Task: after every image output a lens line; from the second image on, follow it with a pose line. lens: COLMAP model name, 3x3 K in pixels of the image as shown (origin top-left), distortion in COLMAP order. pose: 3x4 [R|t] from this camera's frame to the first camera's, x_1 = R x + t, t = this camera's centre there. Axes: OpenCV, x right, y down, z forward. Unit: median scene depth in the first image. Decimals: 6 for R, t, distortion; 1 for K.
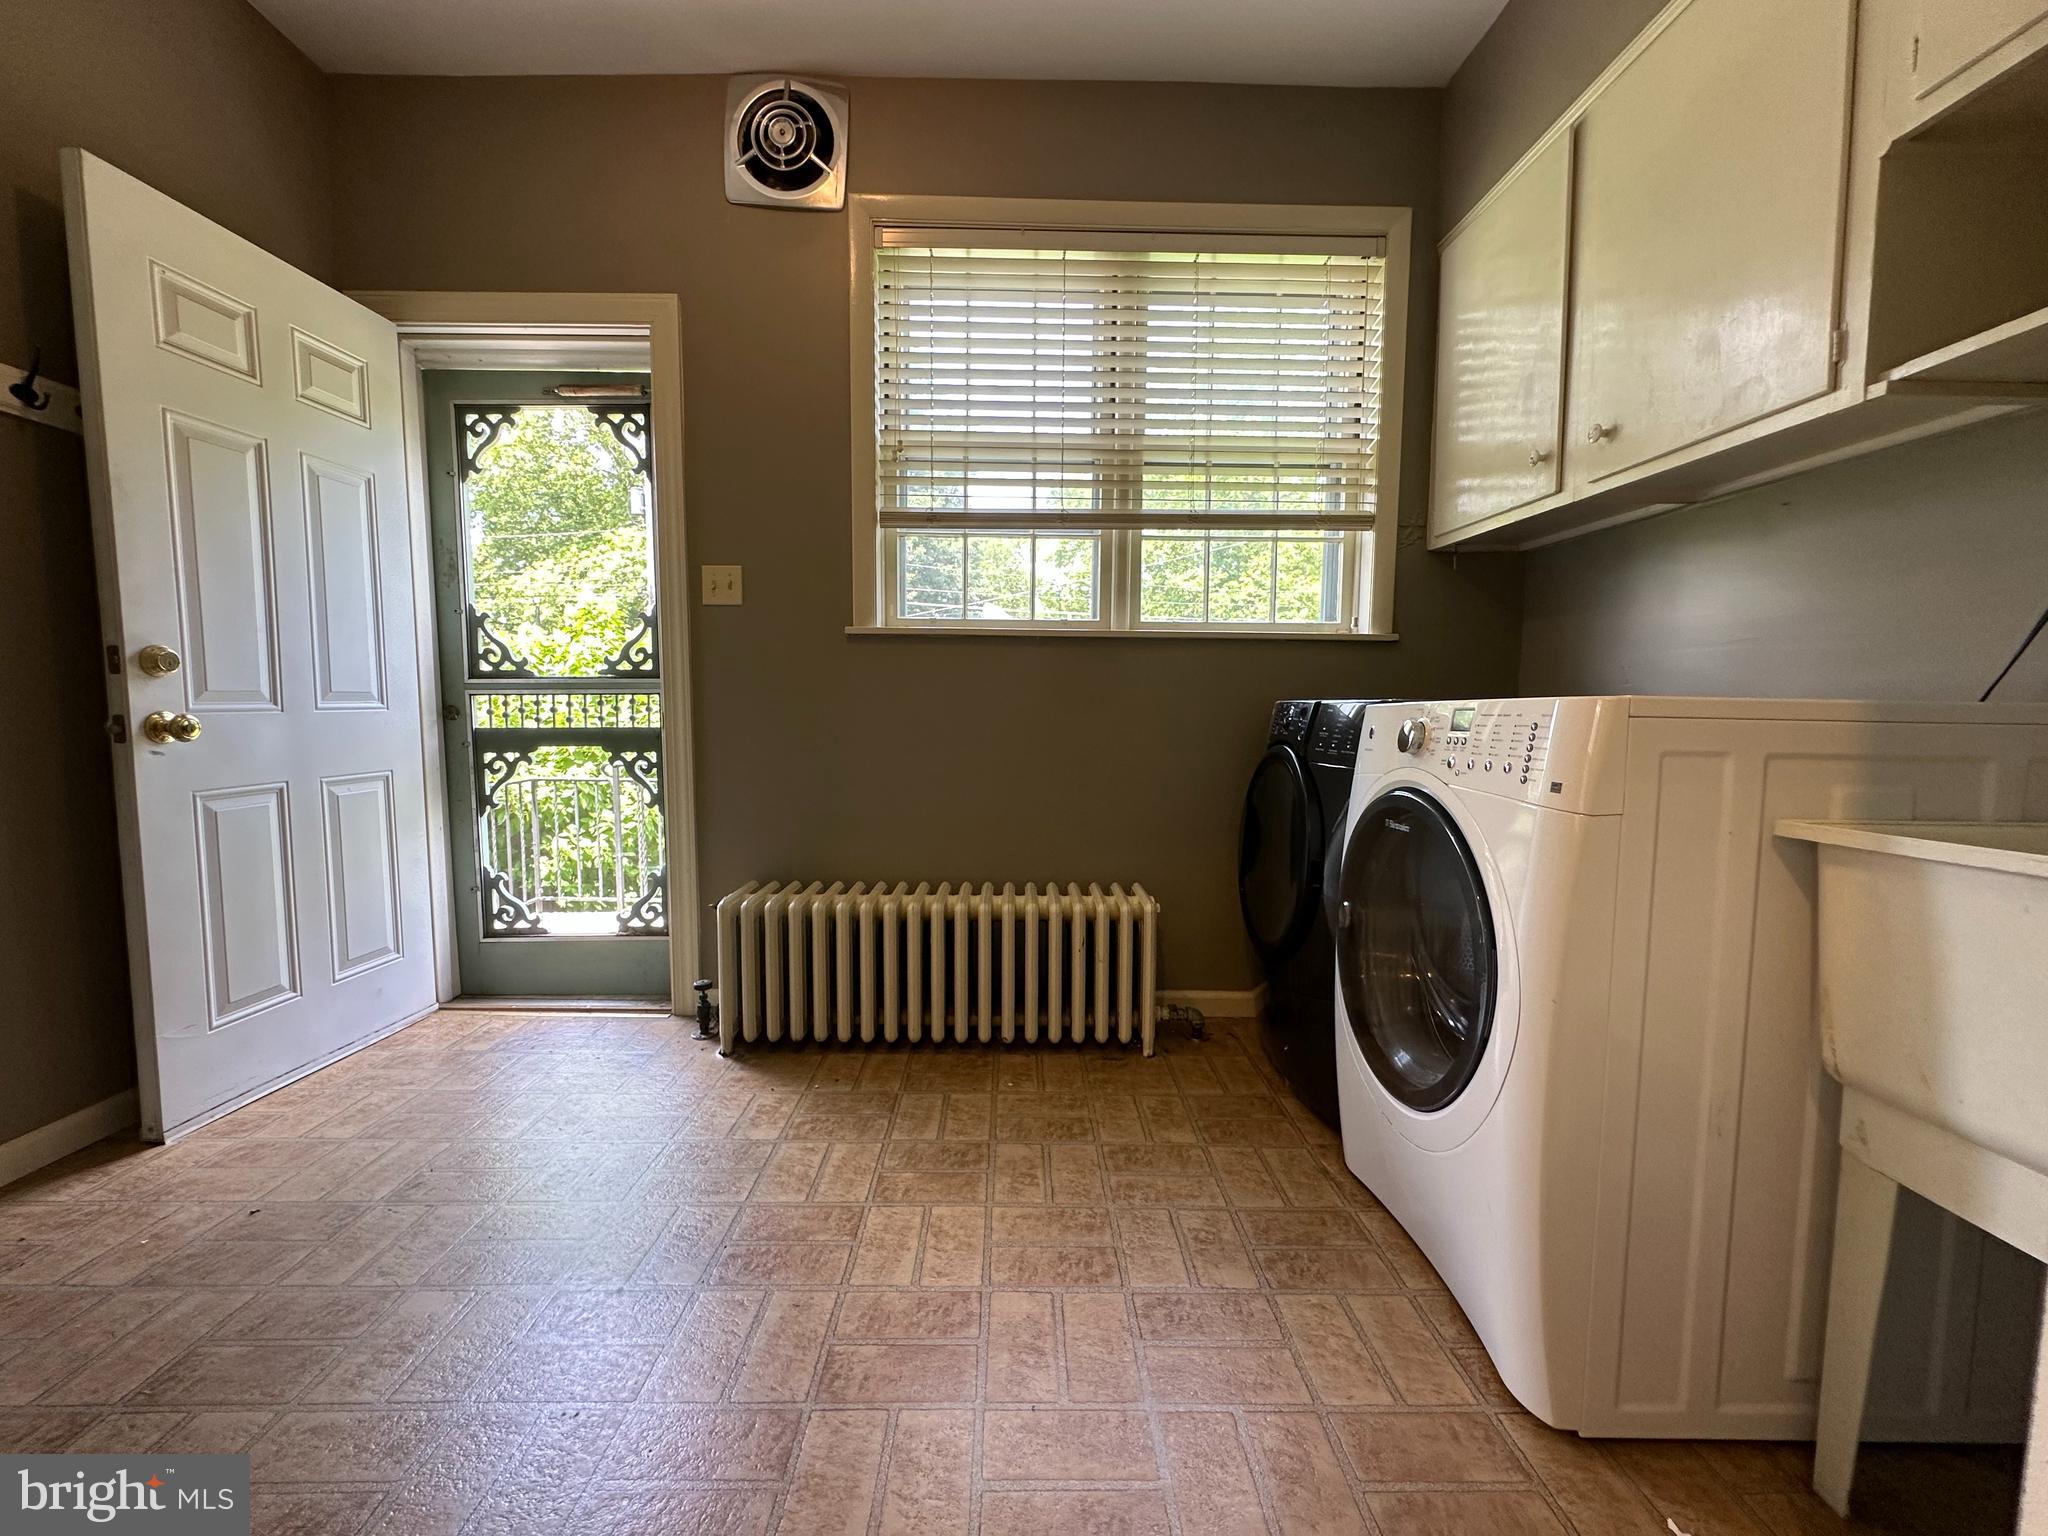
lens RADIAL K [[817.2, 0, 1023.3], [0, 817.2, 763.0], [0, 0, 1]] dist [-0.009548, 0.000854]
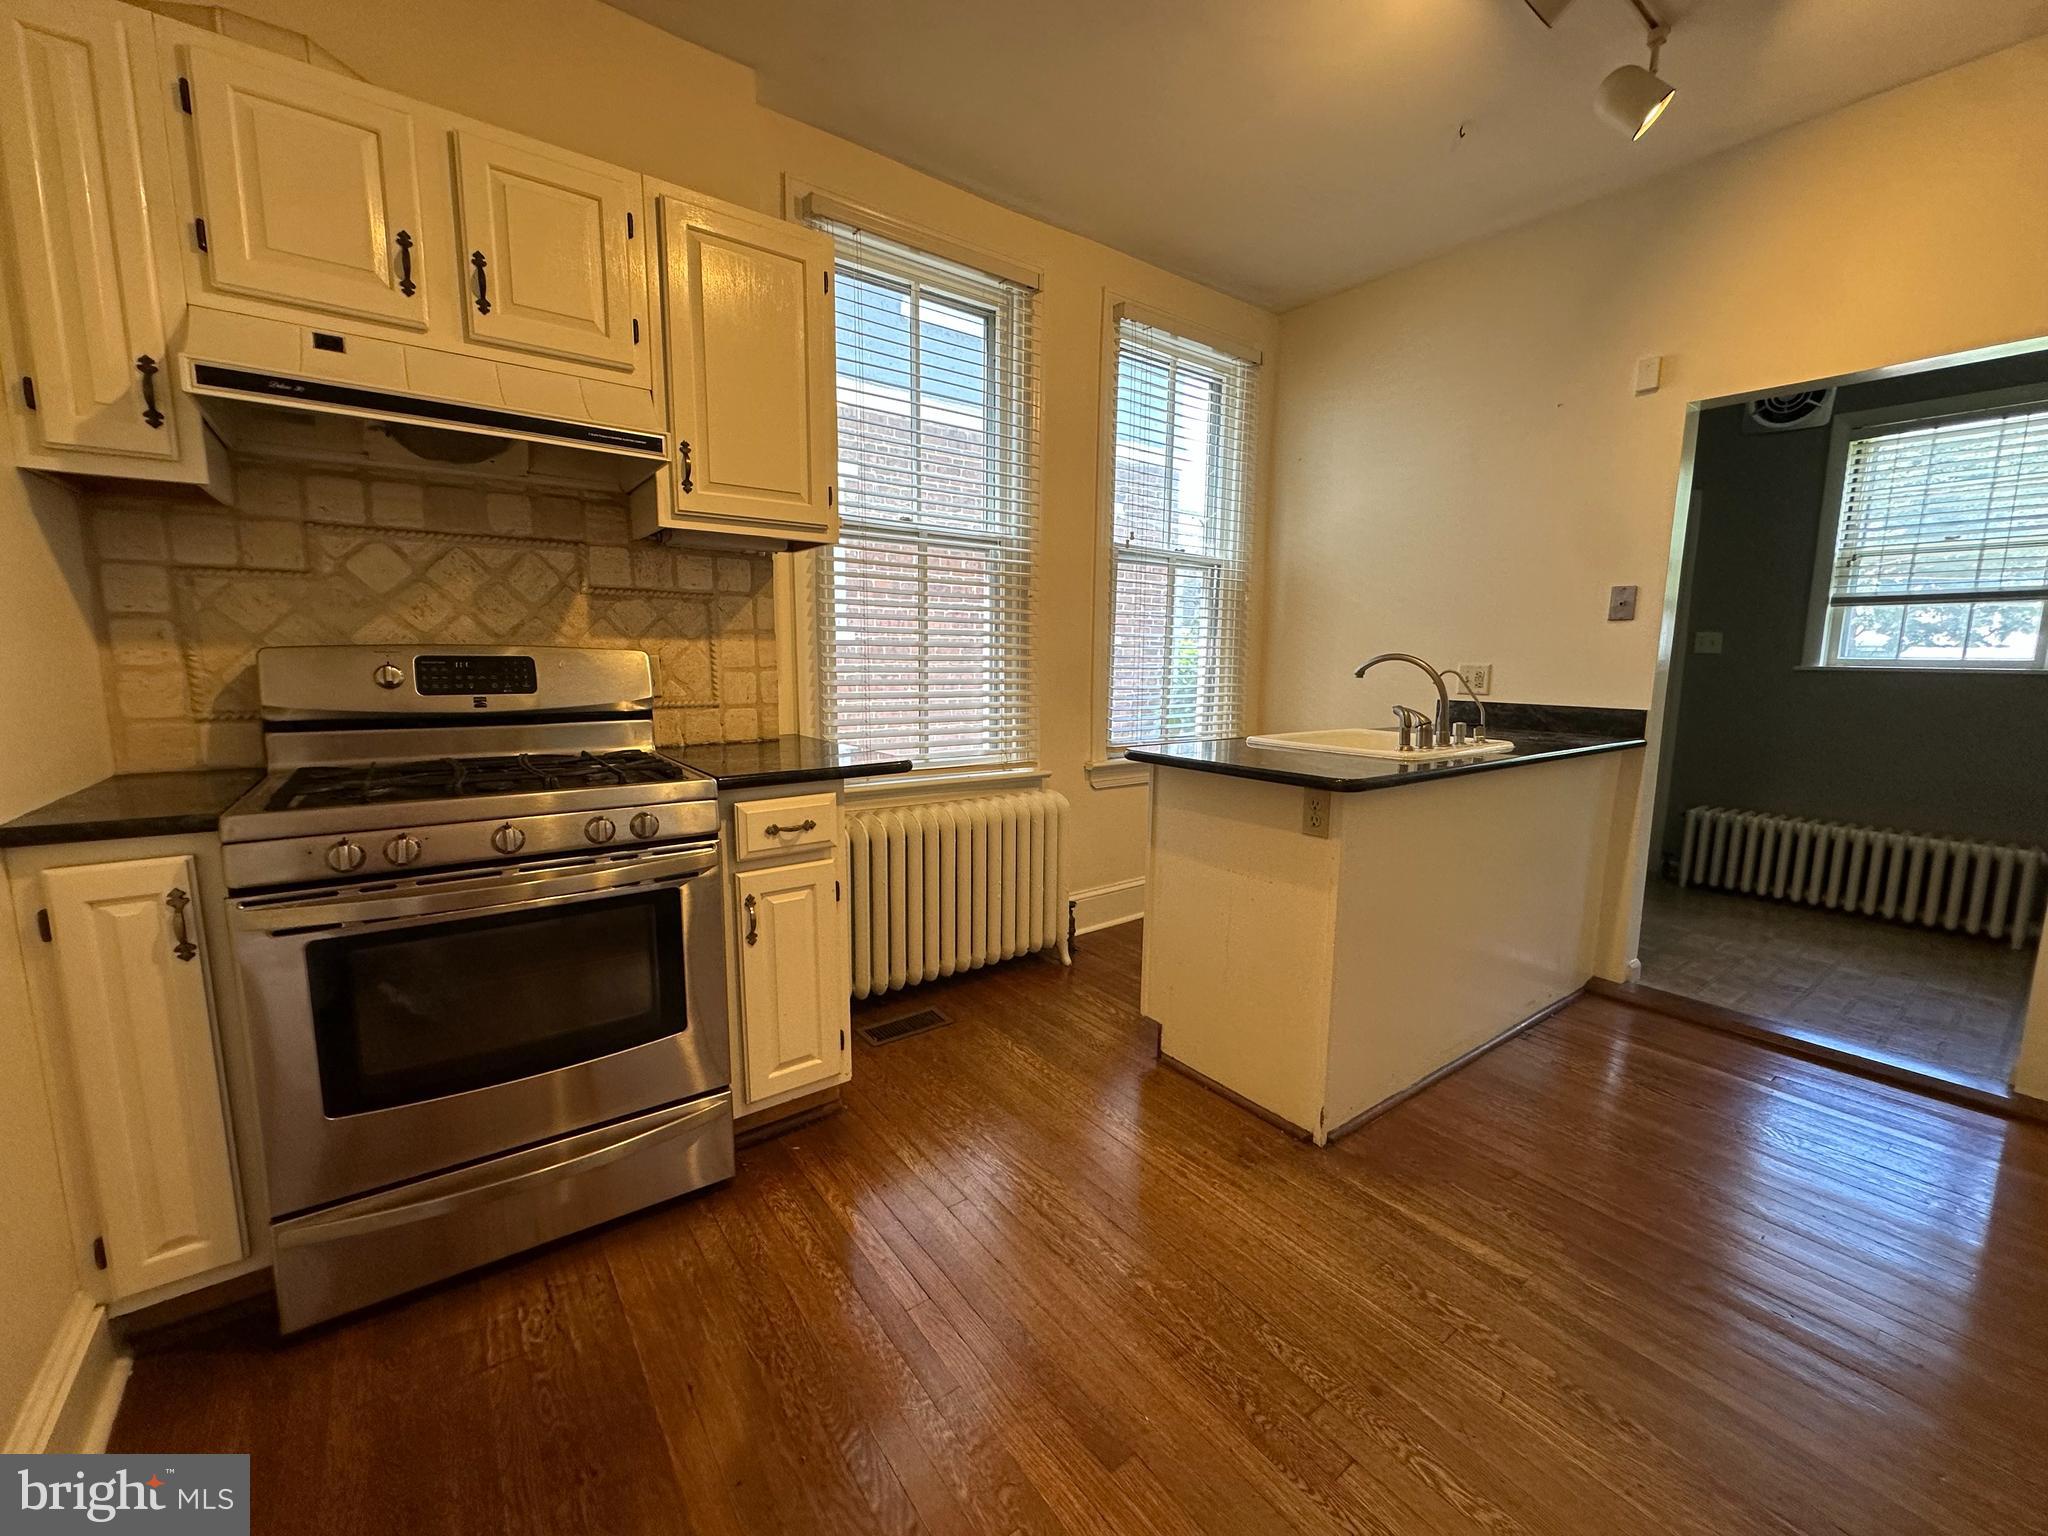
lens RADIAL K [[817.2, 0, 1019.3], [0, 817.2, 765.2], [0, 0, 1]] dist [-0.009548, 0.000854]
pose [[0.587215, 0.113246, -0.801470, 0.214603], [-0.069322, 0.993563, 0.089598, 0.001269], [0.806457, 0.002947, 0.591285, -1.318964]]
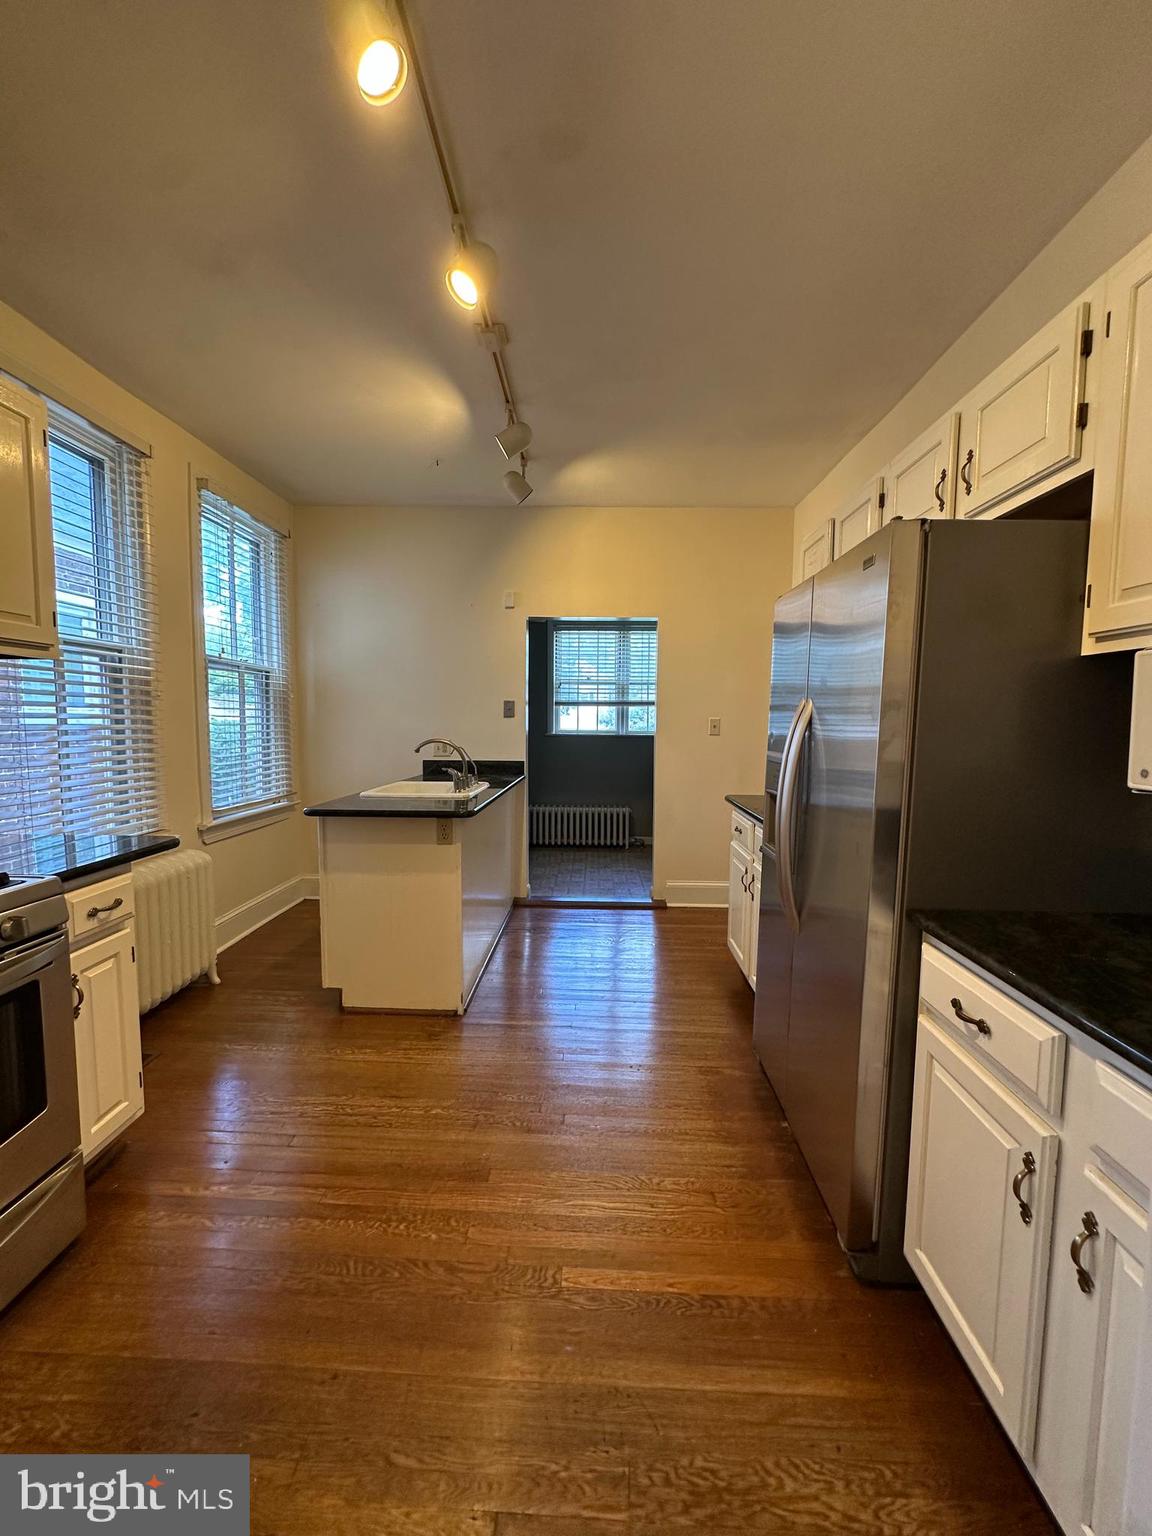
lens RADIAL K [[612.9, 0, 575.5], [0, 612.9, 763.4], [0, 0, 1]] dist [-0.009548, 0.000854]
pose [[0.999113, 0.008034, -0.041333, 0.028768], [-0.008311, 0.999944, -0.006523, -0.017137], [0.041278, 0.006861, 0.999124, -1.695196]]
